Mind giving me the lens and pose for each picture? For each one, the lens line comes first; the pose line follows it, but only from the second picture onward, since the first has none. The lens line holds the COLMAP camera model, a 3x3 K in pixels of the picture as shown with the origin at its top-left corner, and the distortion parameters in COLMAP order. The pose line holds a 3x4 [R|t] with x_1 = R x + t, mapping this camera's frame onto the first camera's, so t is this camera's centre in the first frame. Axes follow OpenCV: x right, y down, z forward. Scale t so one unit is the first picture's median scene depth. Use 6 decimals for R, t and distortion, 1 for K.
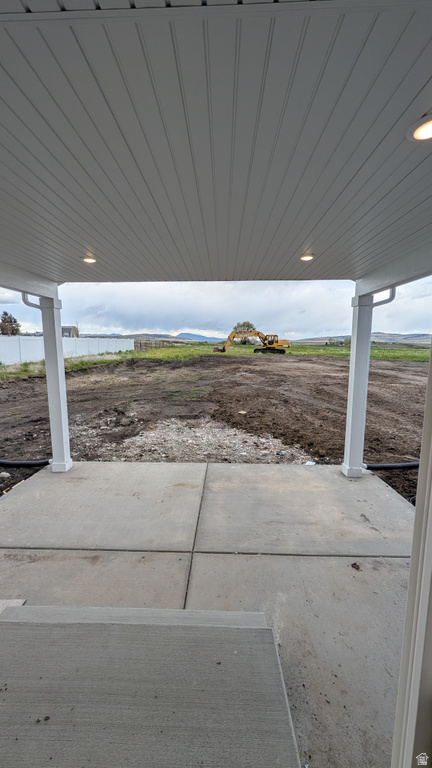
lens RADIAL K [[288.6, 0, 214.9], [0, 288.6, 388.2], [0, 0, 1]] dist [0.000402, 0.000205]
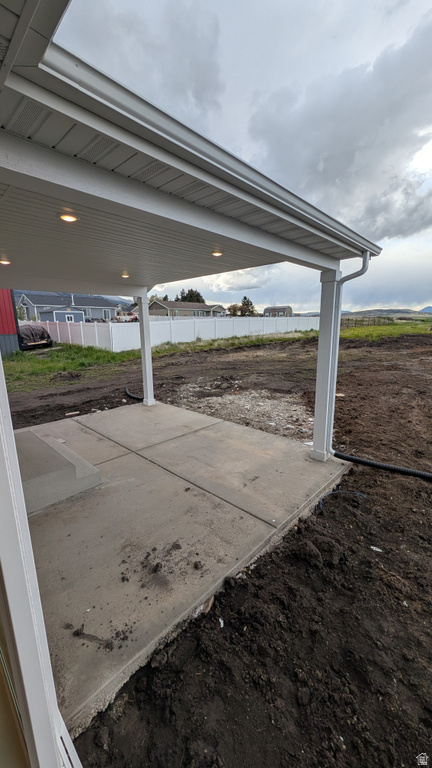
lens RADIAL K [[288.6, 0, 211.2], [0, 288.6, 383.2], [0, 0, 1]] dist [0.000402, 0.000205]
pose [[0.745458, 0.119599, -0.655735, 0.679262], [-0.082059, 0.992754, 0.087781, -0.003225], [0.661482, -0.011629, 0.749871, 0.029911]]
